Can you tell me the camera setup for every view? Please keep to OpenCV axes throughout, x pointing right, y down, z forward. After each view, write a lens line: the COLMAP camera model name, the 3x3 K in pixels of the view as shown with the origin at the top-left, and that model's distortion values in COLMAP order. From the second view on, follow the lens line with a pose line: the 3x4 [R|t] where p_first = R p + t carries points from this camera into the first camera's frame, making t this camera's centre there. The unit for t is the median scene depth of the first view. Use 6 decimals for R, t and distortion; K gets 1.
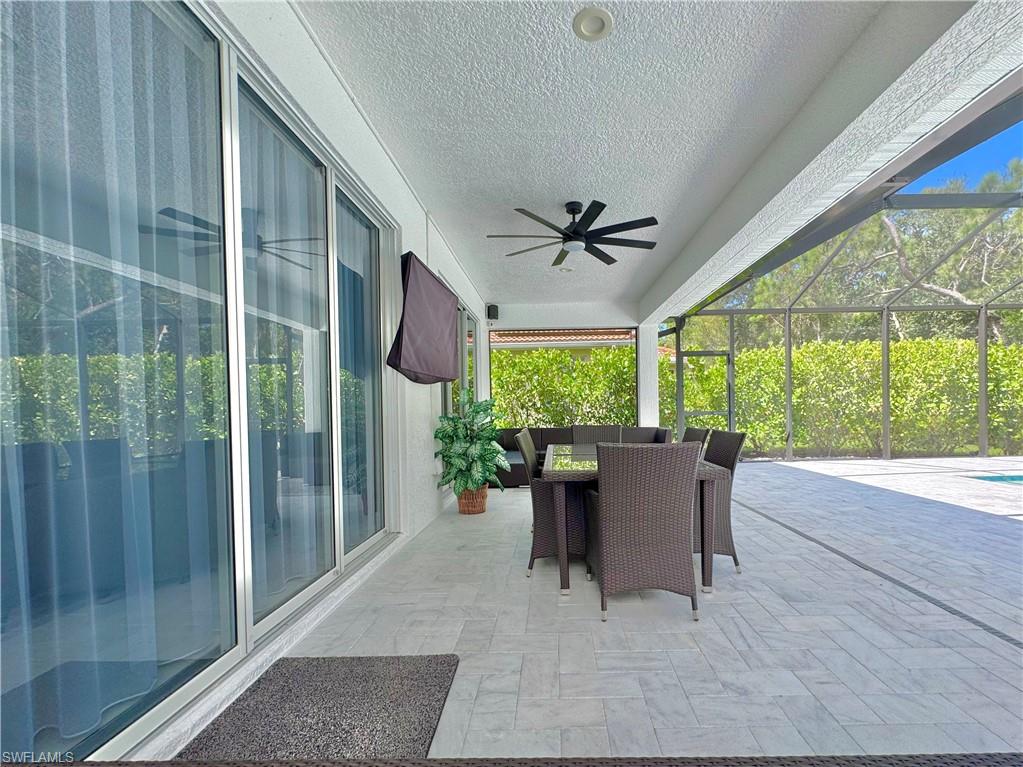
lens RADIAL K [[443.6, 0, 554.2], [0, 443.6, 417.0], [0, 0, 1]] dist [0.000302, 0.000095]
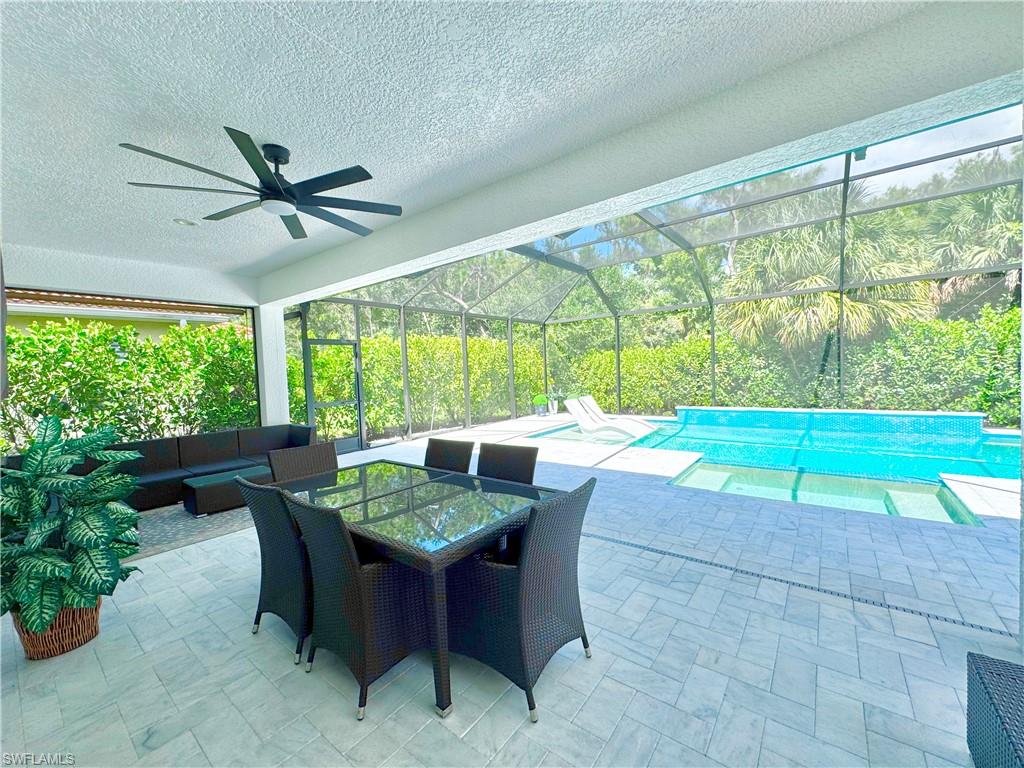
lens RADIAL K [[409.5, 0, 511.1], [0, 409.5, 385.6], [0, 0, 1]] dist [-0.001282, 0.000127]
pose [[0.614235, -0.038728, 0.788173, -0.130344], [0.044905, 0.998892, 0.014087, -0.044740], [-0.787845, 0.026740, 0.615293, 0.152243]]
